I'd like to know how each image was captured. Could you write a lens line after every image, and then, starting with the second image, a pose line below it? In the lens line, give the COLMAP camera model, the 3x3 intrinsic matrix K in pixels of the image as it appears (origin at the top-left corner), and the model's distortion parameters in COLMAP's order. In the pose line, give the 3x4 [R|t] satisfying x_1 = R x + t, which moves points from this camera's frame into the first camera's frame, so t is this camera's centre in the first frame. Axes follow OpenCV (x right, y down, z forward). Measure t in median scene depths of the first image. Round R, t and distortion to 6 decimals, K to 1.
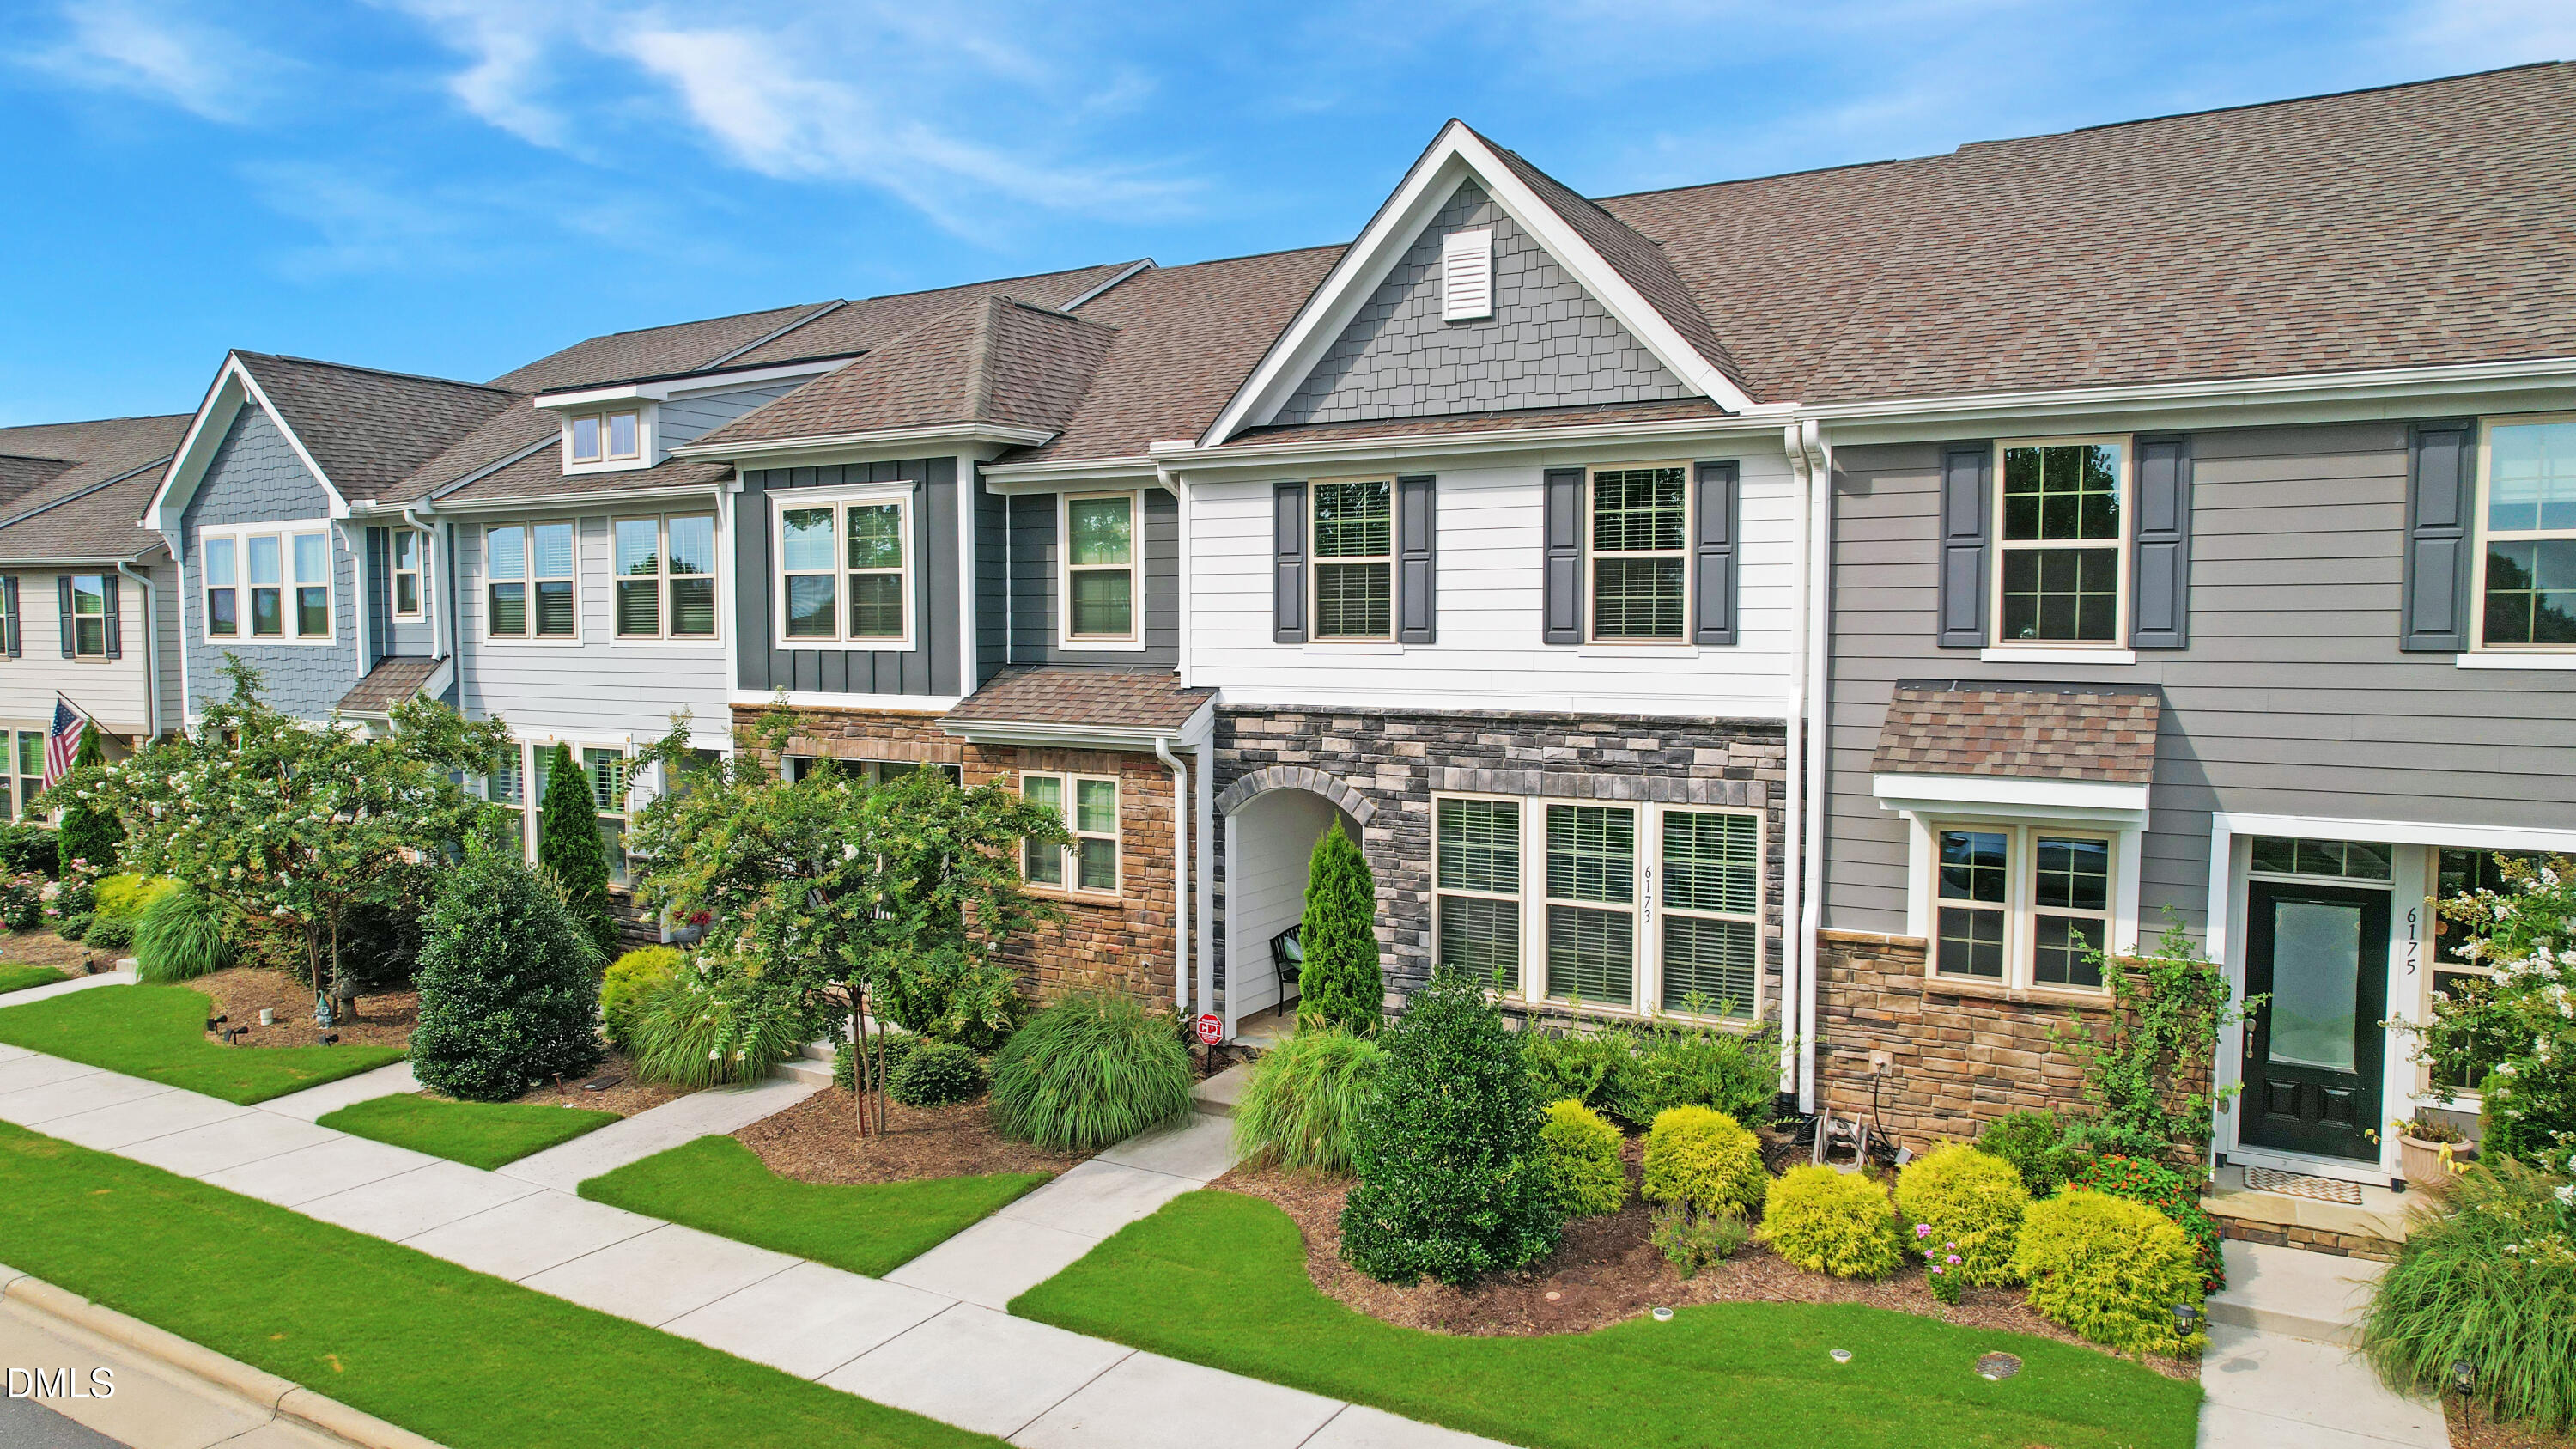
lens RADIAL K [[1642.9, 0, 1288.0], [0, 1642.9, 724.5], [0, 0, 1]] dist [-0.069949, 0.059228]
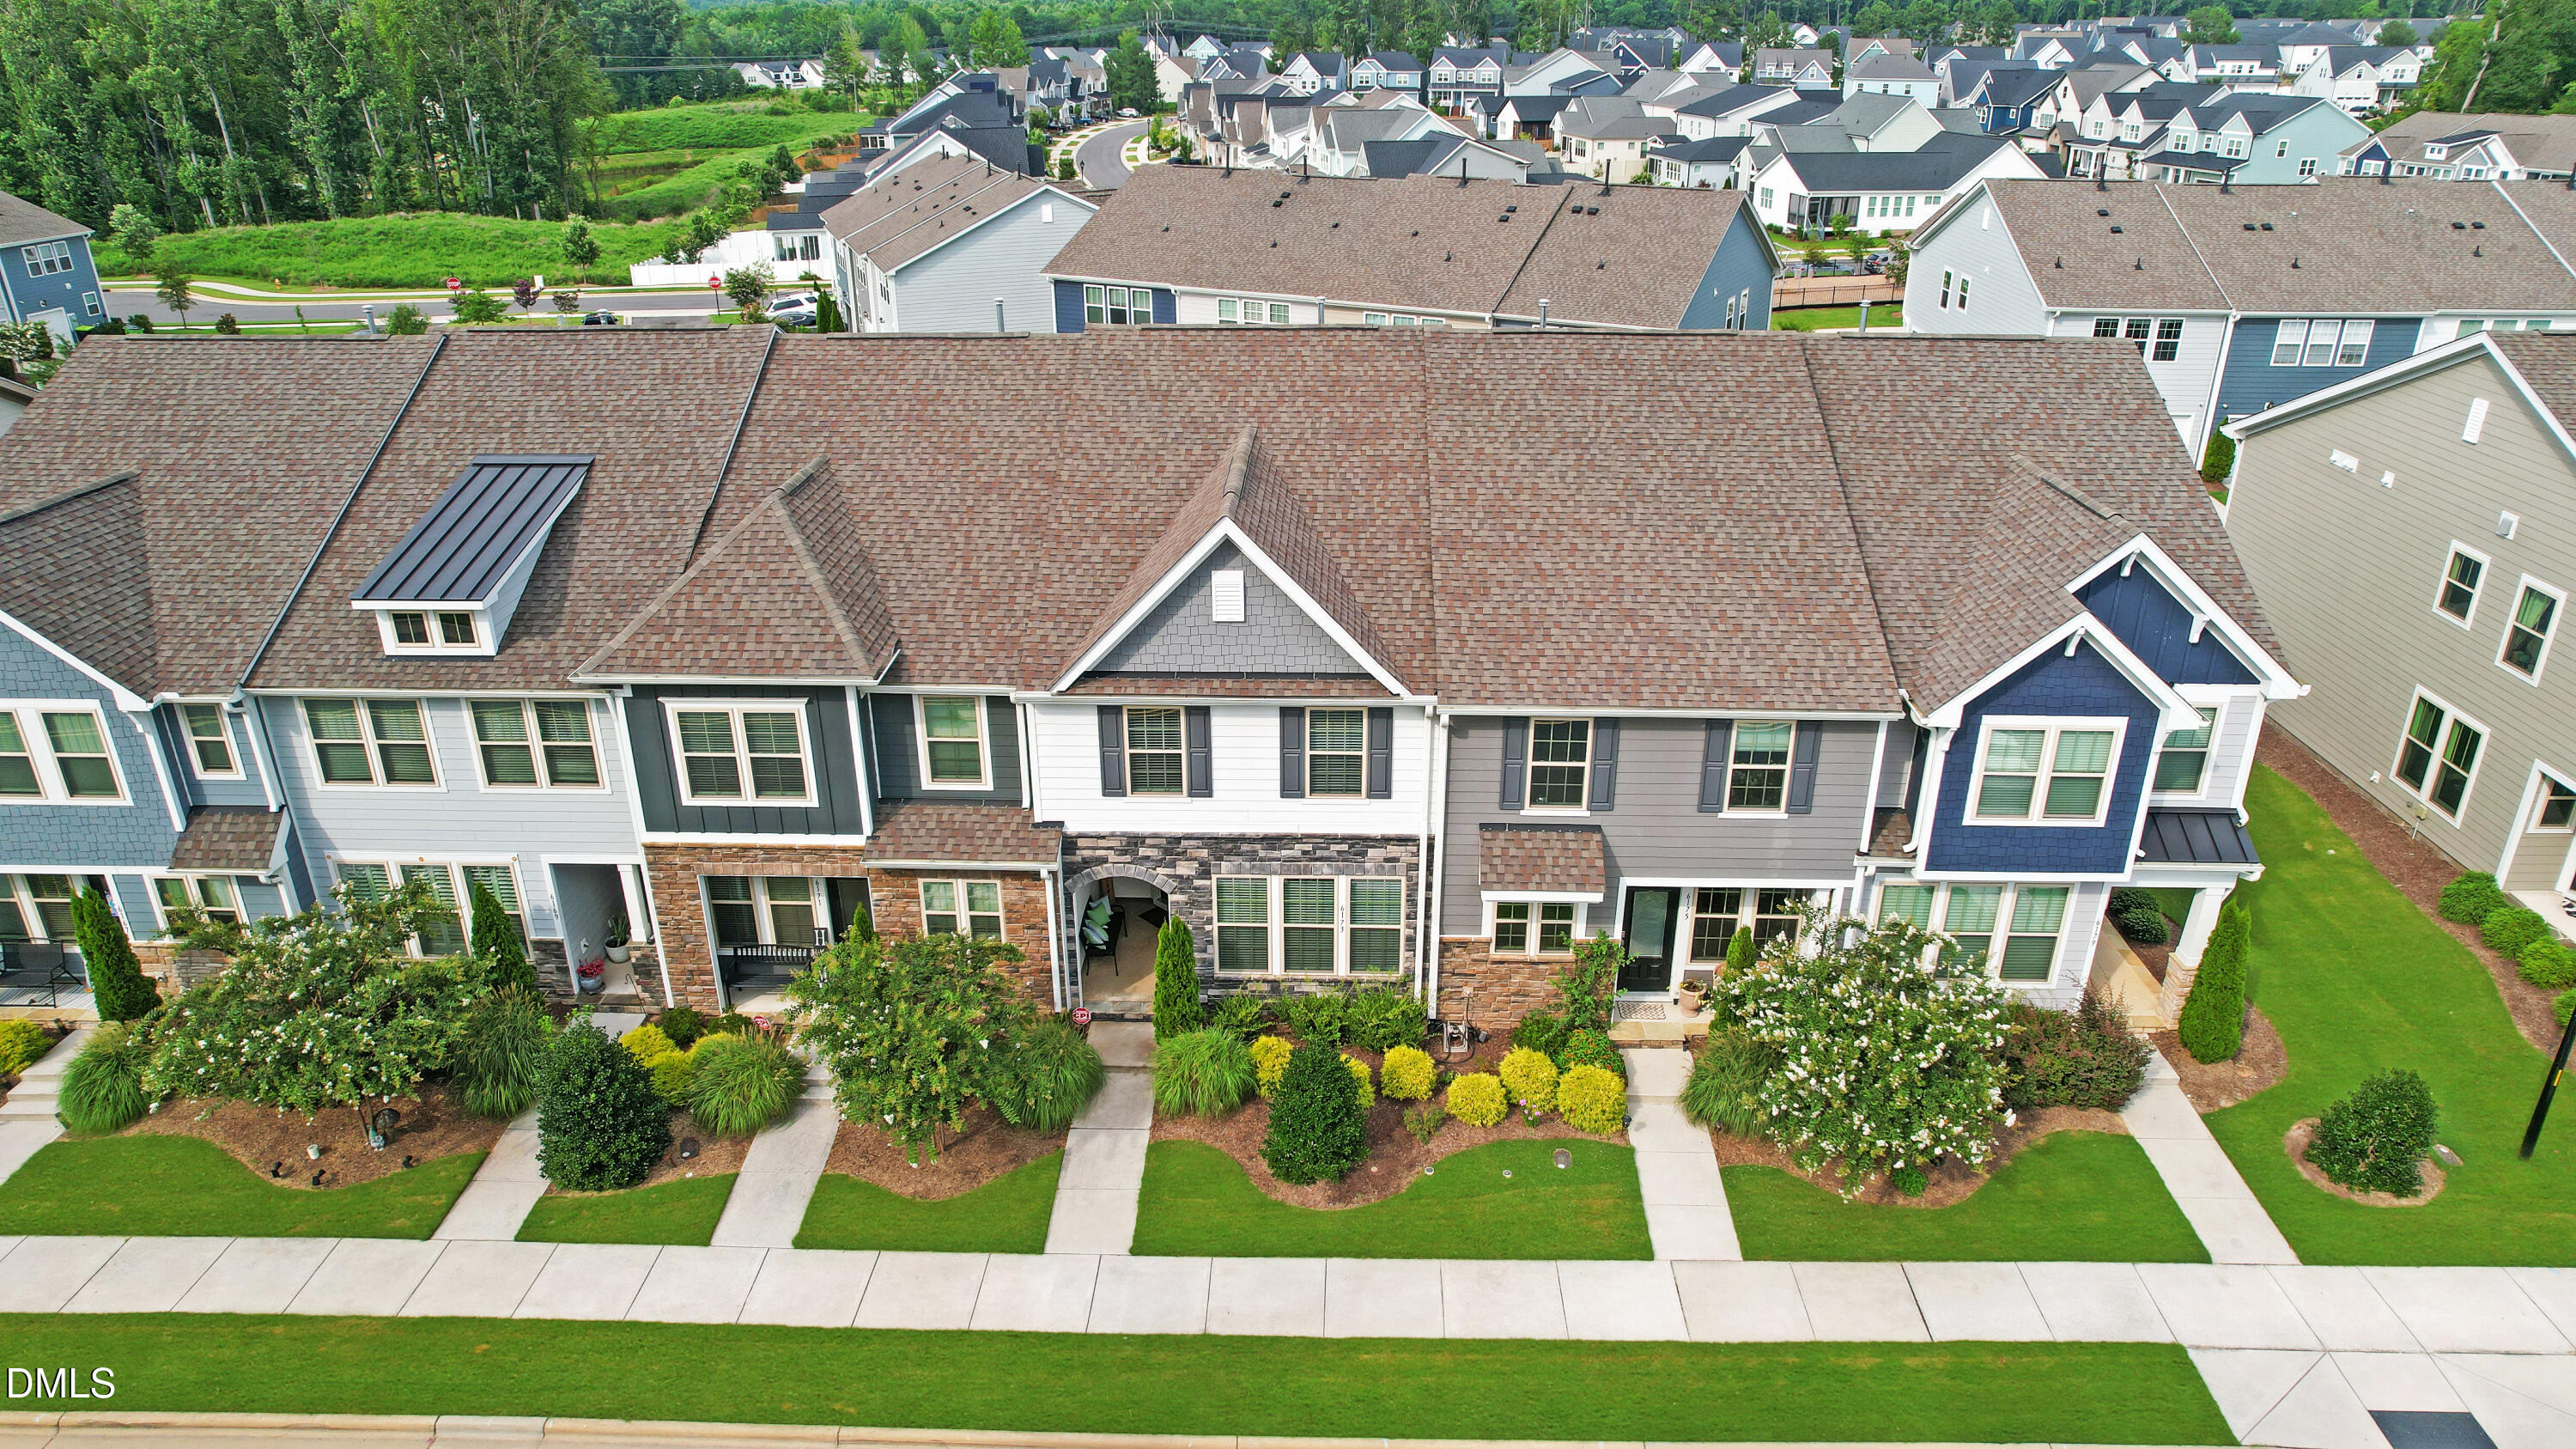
lens RADIAL K [[1642.9, 0, 1288.0], [0, 1642.9, 724.5], [0, 0, 1]] dist [-0.069949, 0.059228]
pose [[0.878076, -0.195330, 0.436839, -0.580572], [0.032743, 0.935281, 0.352389, -0.730983], [-0.477399, -0.295121, 0.827643, -0.428130]]
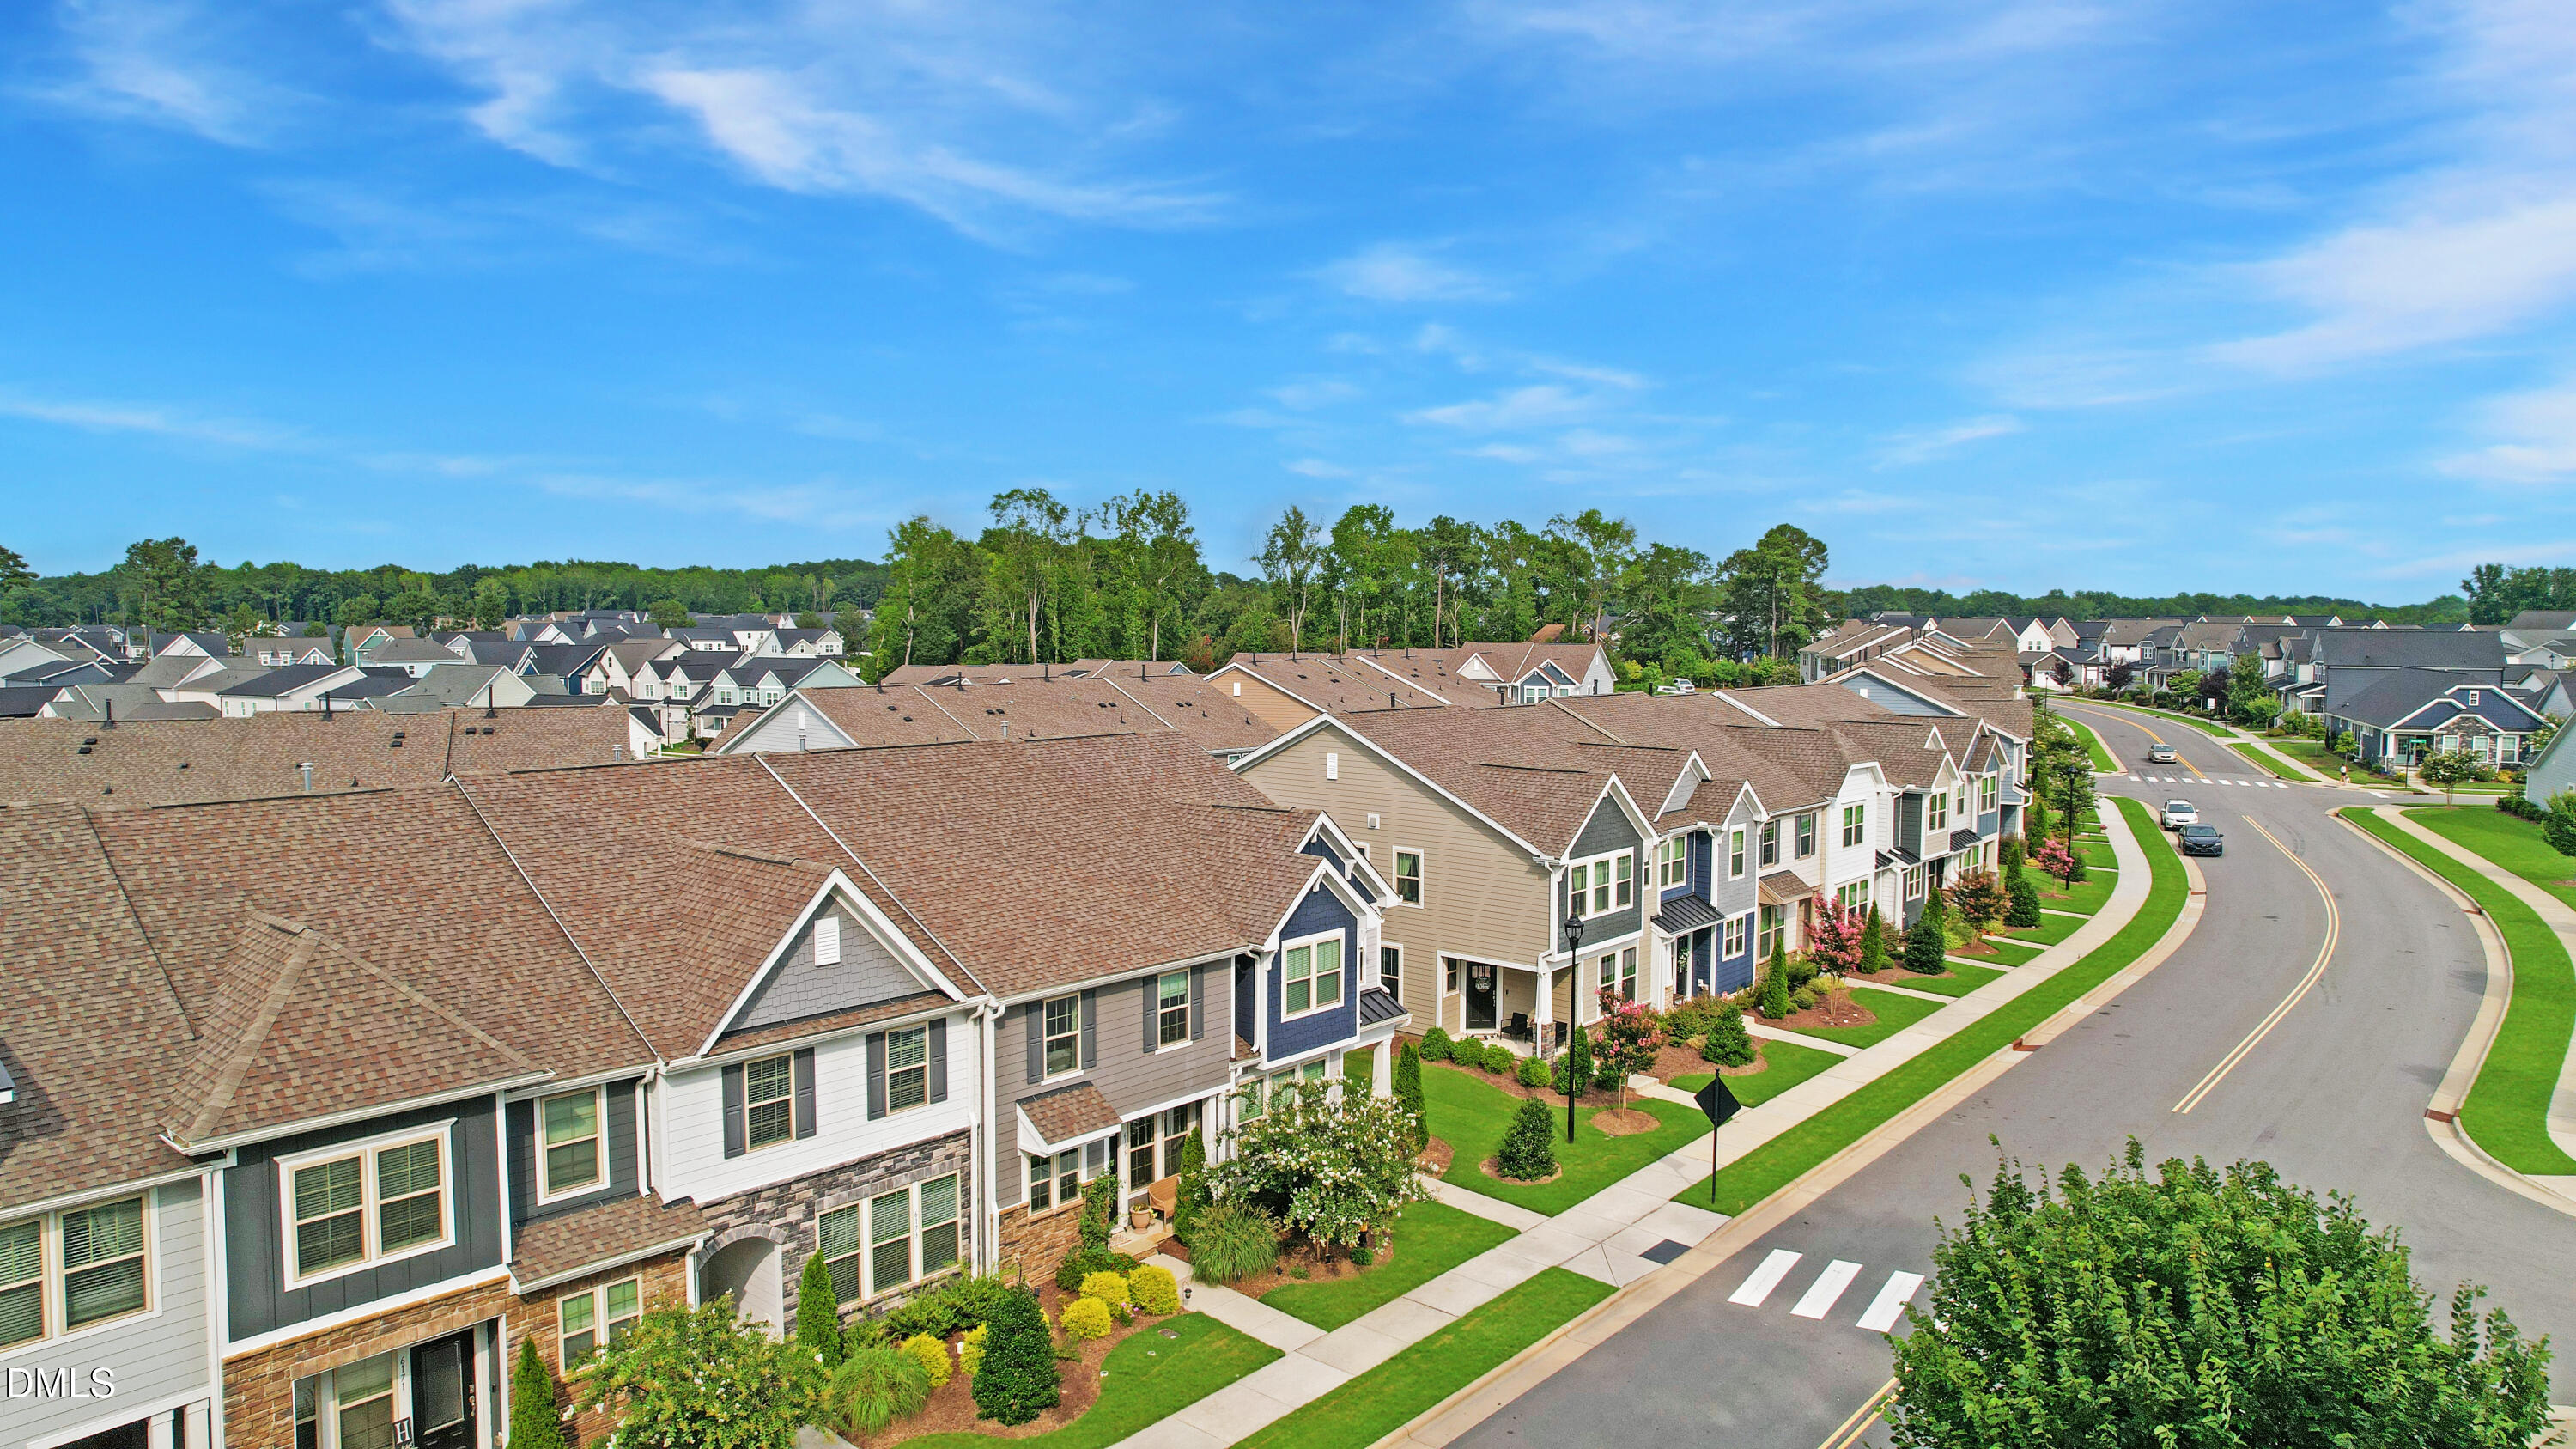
lens RADIAL K [[1642.9, 0, 1288.0], [0, 1642.9, 724.5], [0, 0, 1]] dist [-0.069949, 0.059228]
pose [[0.186627, -0.064602, 0.980305, -1.628357], [0.058361, 0.996802, 0.054579, -0.596671], [-0.980696, 0.047025, 0.189800, 0.103723]]
